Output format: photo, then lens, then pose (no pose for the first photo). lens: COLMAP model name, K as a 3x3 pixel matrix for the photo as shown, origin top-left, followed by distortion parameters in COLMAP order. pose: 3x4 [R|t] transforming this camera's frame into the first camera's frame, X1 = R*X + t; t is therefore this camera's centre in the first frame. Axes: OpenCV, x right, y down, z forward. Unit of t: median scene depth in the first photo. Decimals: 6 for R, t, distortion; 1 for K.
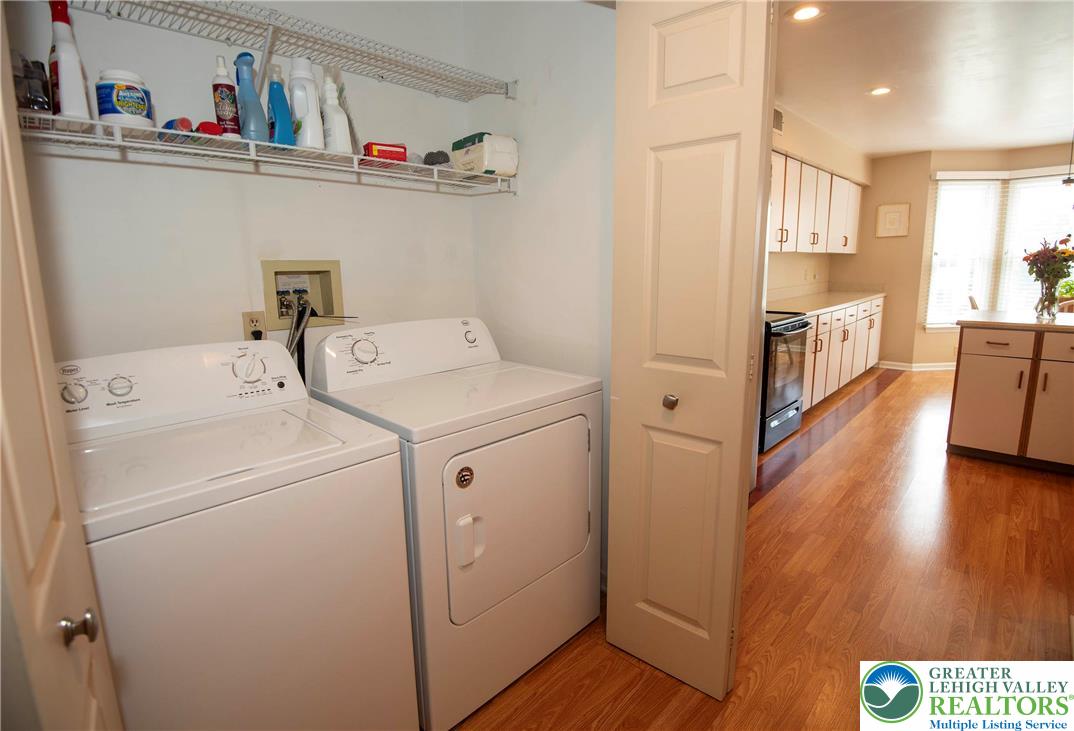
lens RADIAL K [[542.5, 0, 497.5], [0, 542.5, 364.7], [0, 0, 1]] dist [-0.039178, -0.000303]
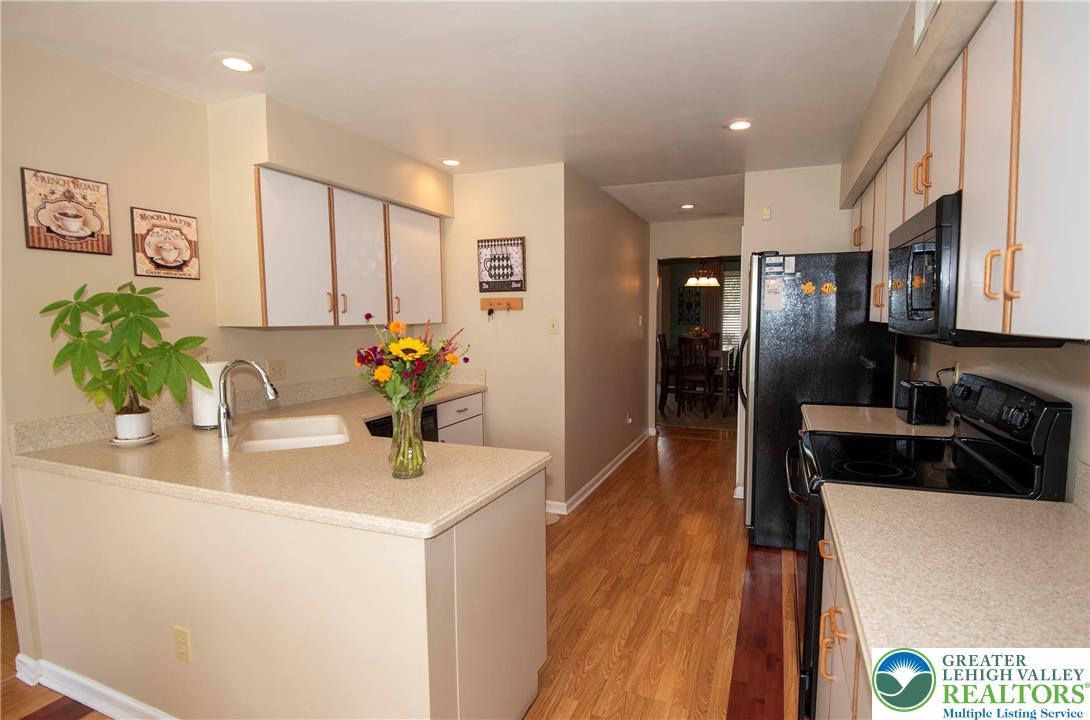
lens RADIAL K [[545.3, 0, 545.0], [0, 545.3, 360.0], [0, 0, 1]] dist [0.000183, 0.000018]
pose [[-0.924472, 0.065064, -0.375657, 0.944966], [-0.035509, 0.966353, 0.254757, -0.297867], [0.379592, 0.248855, -0.891056, 1.301991]]
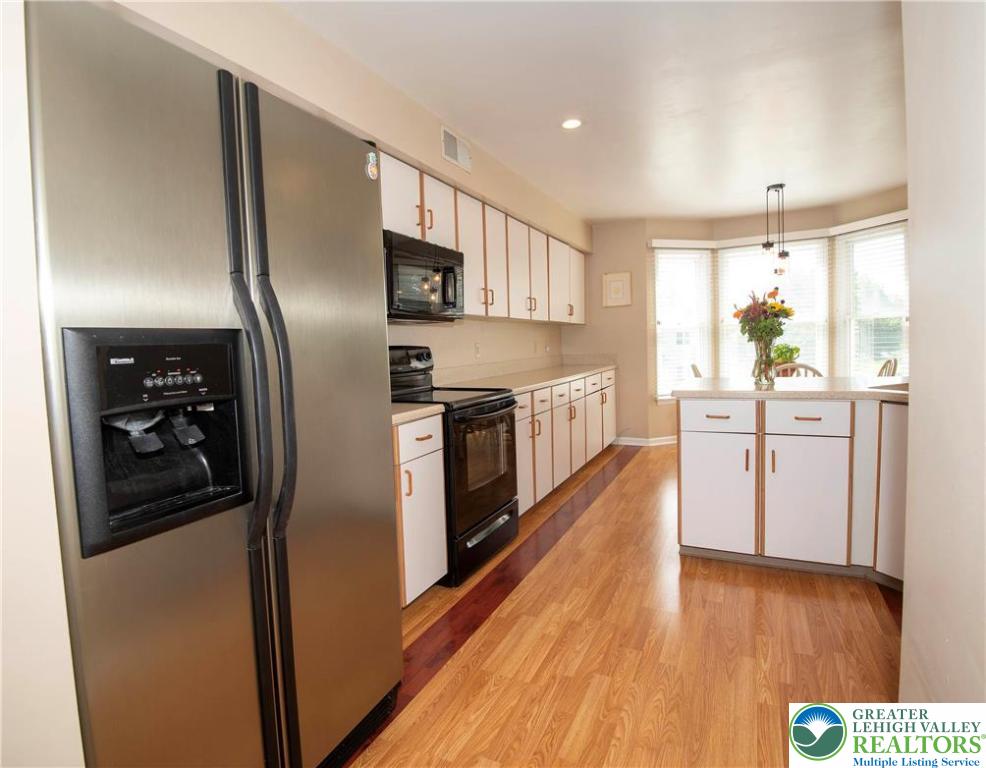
lens RADIAL K [[540.3, 0, 470.8], [0, 540.3, 385.1], [0, 0, 1]] dist [0.000465, -0.038888]
pose [[0.949634, -0.029354, 0.311983, 0.268104], [0.065628, 0.992154, -0.106411, -0.020681], [-0.306412, 0.121527, 0.944110, 0.258967]]
